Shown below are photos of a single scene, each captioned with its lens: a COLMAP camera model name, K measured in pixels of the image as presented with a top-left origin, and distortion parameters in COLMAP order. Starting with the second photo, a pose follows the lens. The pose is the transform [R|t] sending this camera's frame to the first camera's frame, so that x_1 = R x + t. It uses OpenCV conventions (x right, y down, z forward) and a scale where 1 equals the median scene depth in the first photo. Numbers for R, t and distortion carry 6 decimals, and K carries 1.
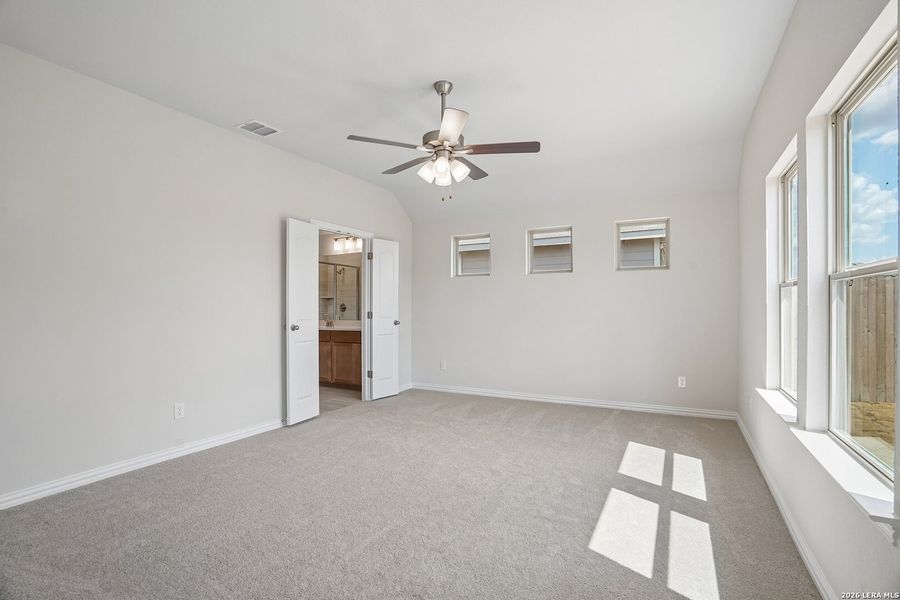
lens RADIAL K [[437.0, 0, 454.6], [0, 437.0, 308.5], [0, 0, 1]] dist [-0.051878, -0.000231]
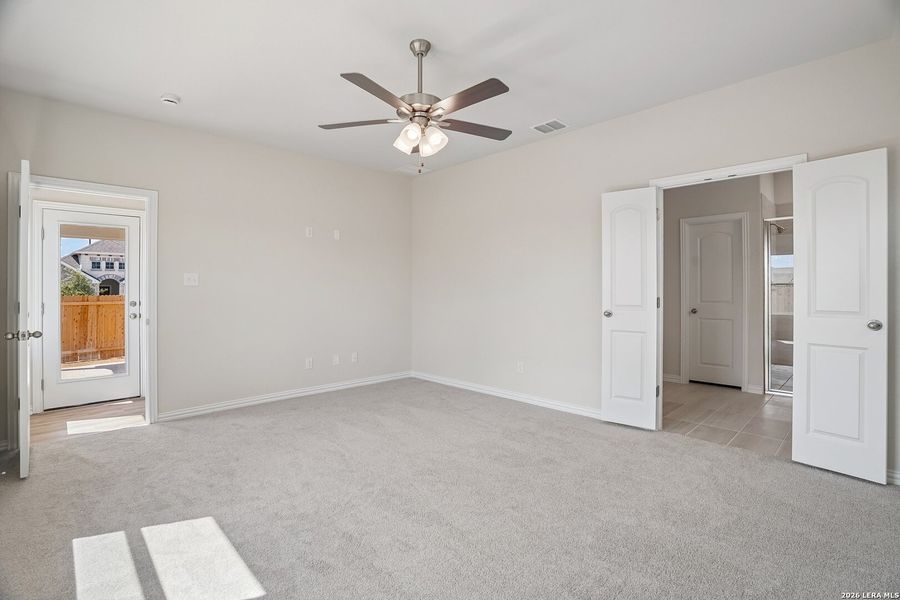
lens RADIAL K [[418.7, 0, 453.7], [0, 418.7, 287.0], [0, 0, 1]] dist [-0.020543, 0.000207]
pose [[-0.319129, 0.002139, -0.947709, 0.519337], [-0.002241, 0.999993, 0.003011, -0.011958], [0.947709, 0.003085, -0.319122, 0.914462]]
